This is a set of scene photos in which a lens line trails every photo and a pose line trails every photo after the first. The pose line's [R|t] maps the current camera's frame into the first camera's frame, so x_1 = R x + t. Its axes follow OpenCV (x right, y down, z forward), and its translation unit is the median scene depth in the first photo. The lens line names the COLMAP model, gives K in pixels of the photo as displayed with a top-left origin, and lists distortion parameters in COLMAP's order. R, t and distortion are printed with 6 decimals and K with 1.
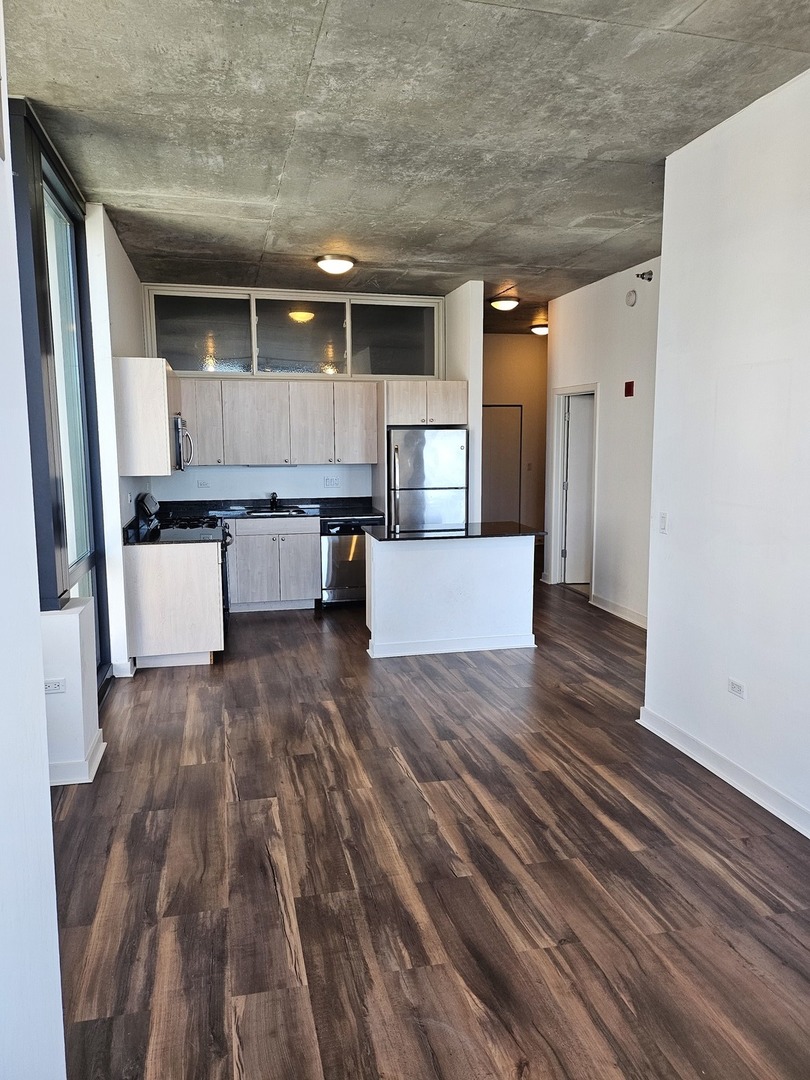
lens RADIAL K [[759.1, 0, 405.0], [0, 759.1, 540.0], [0, 0, 1]] dist [0.071678, -0.076290]
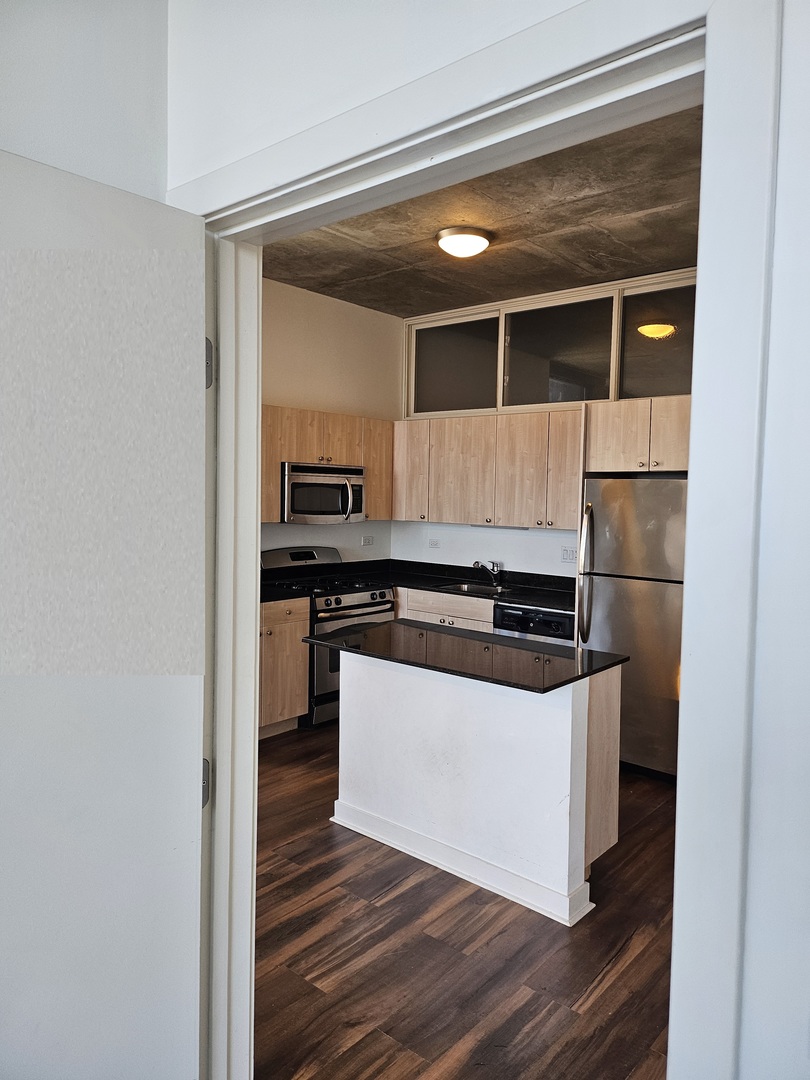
lens RADIAL K [[754.1, 0, 419.6], [0, 754.1, 535.9], [0, 0, 1]] dist [0.078143, -0.076704]
pose [[0.584019, 0.063283, -0.809269, 0.617736], [-0.132261, 0.991052, -0.017949, -0.101135], [0.800892, 0.117517, 0.587164, 0.777550]]
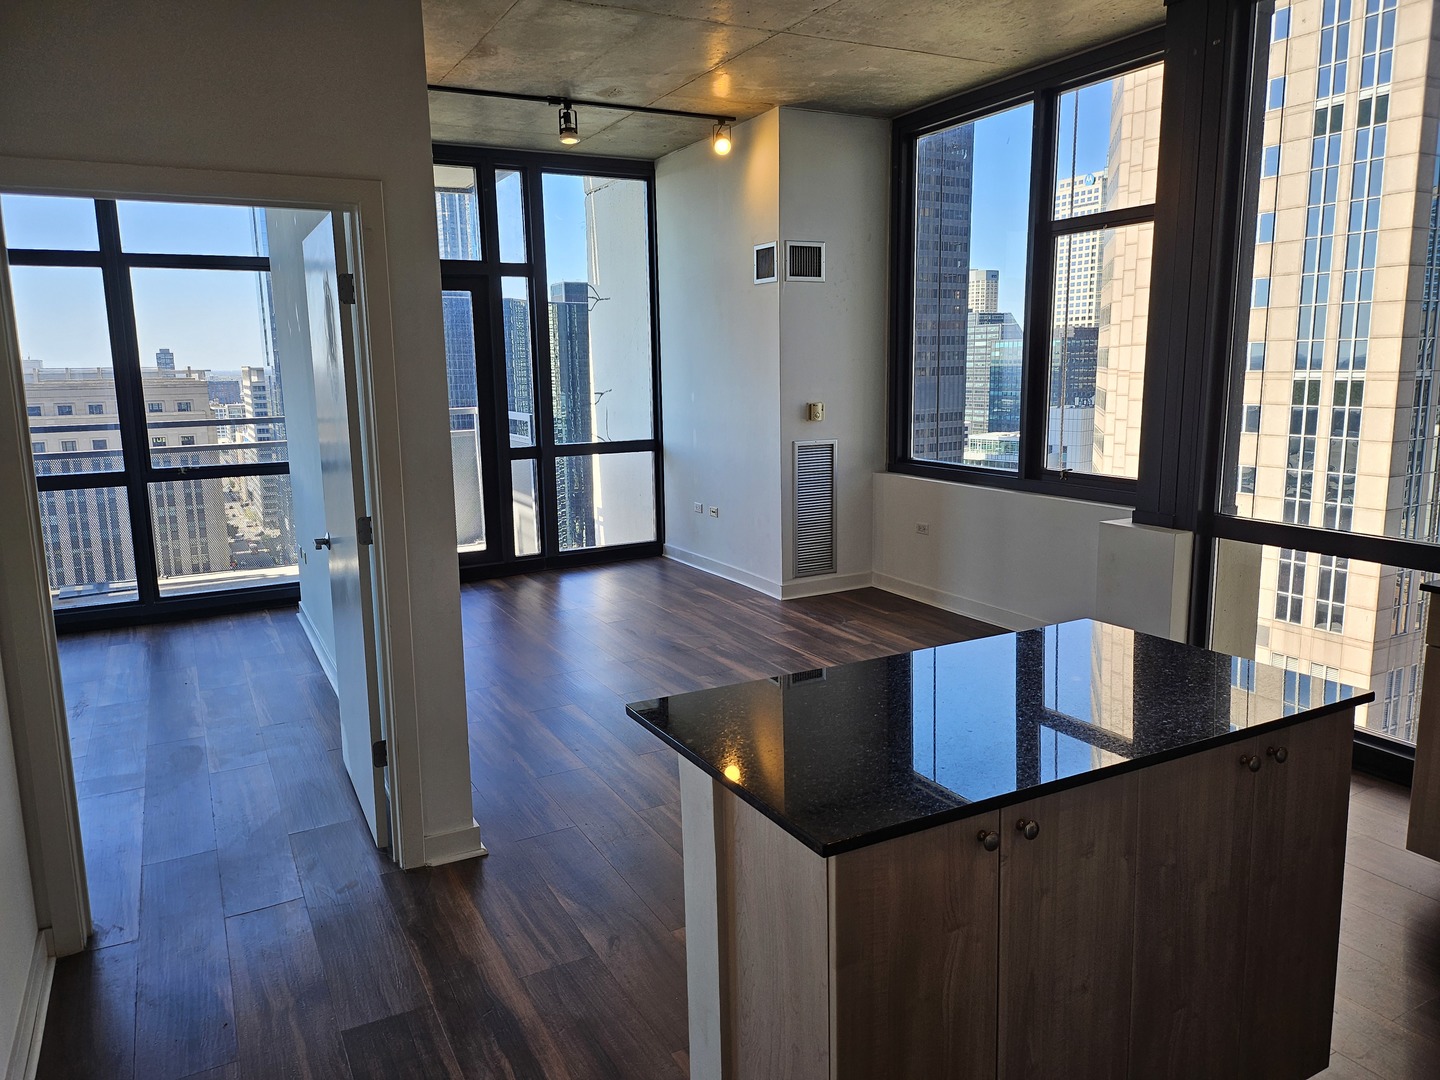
lens RADIAL K [[1005.5, 0, 707.1], [0, 1005.5, 535.6], [0, 0, 1]] dist [0.078143, -0.076704]
pose [[-0.970816, 0.058514, -0.232576, 0.287034], [-0.013431, 0.954991, 0.296332, -0.203787], [0.239447, 0.290808, -0.926335, 1.578320]]
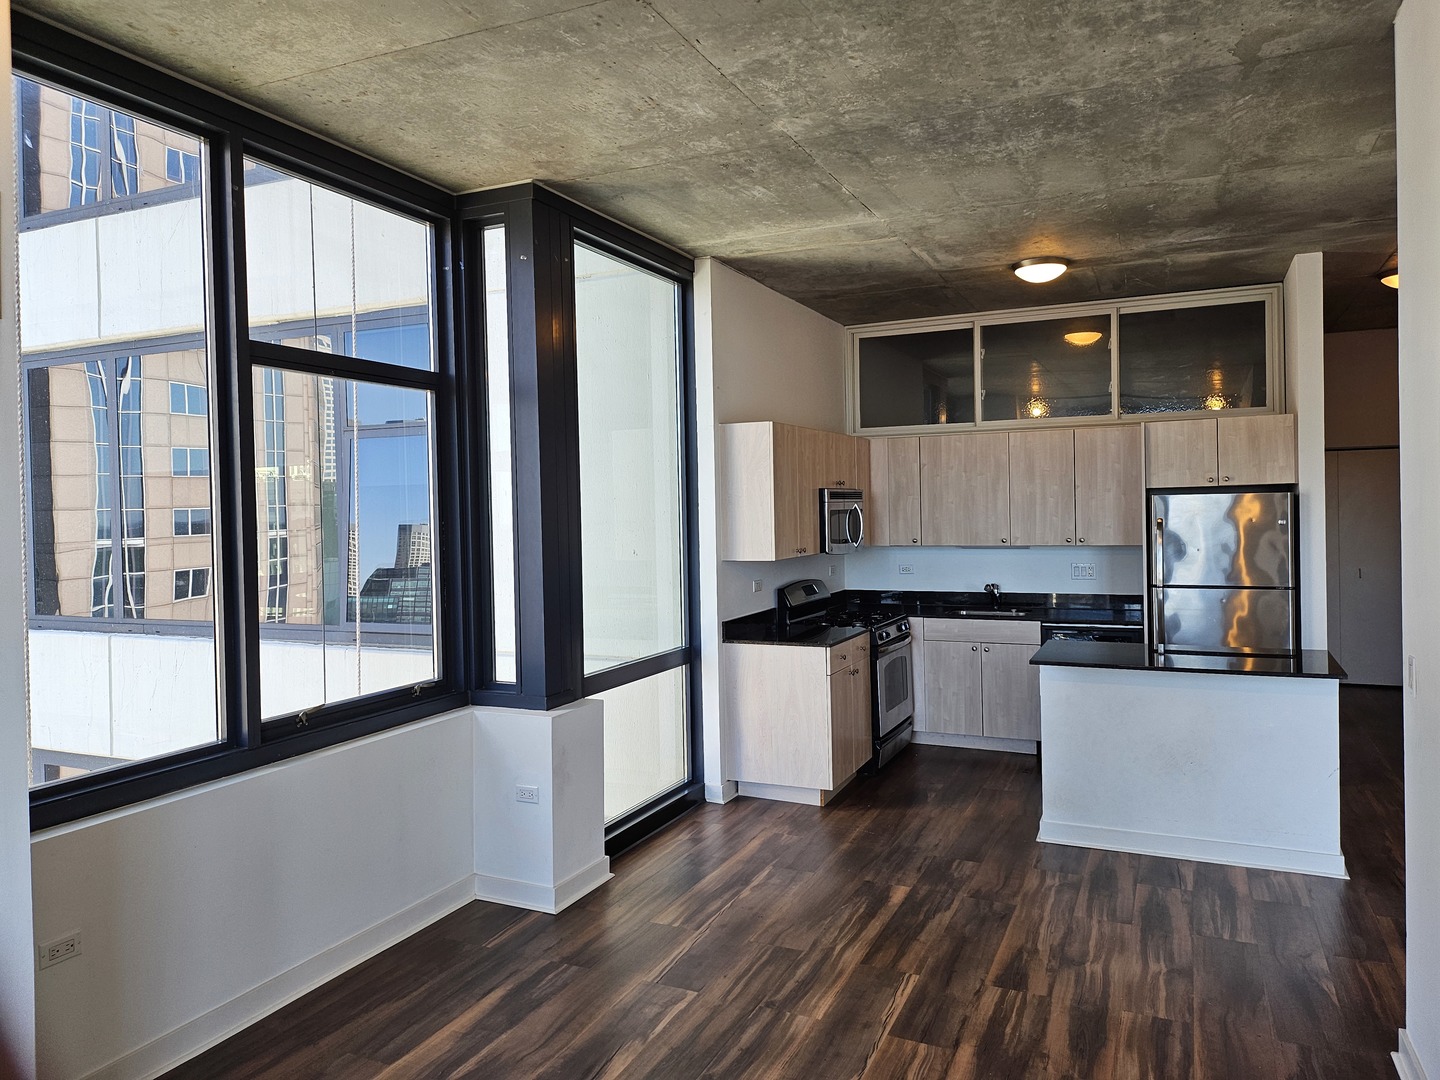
lens RADIAL K [[1012.1, 0, 723.5], [0, 1012.1, 525.5], [0, 0, 1]] dist [0.071678, -0.076290]
pose [[0.783761, -0.000608, -0.621062, 0.356078], [-0.065988, 0.994257, -0.084248, -0.029845], [0.617547, 0.107013, 0.779220, 0.128918]]
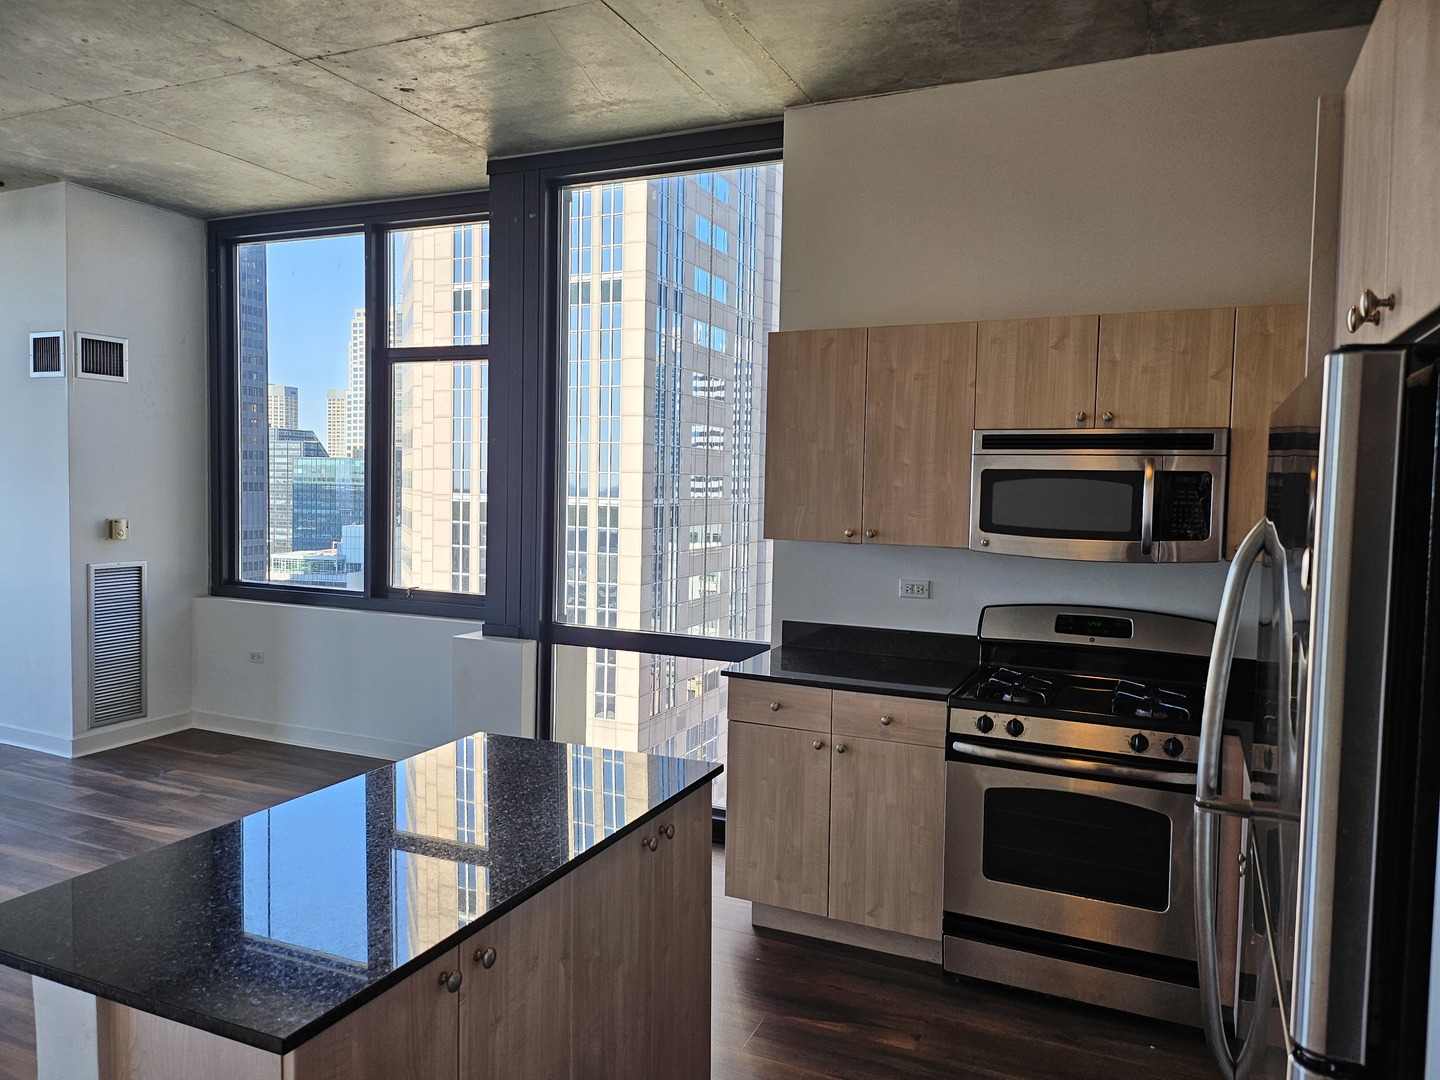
lens RADIAL K [[1005.5, 0, 707.1], [0, 1005.5, 535.6], [0, 0, 1]] dist [0.078143, -0.076704]
pose [[-0.624005, 0.031493, -0.780785, 0.317136], [-0.122228, 0.982955, 0.137332, -0.200974], [0.771802, 0.181129, -0.609520, 1.553087]]
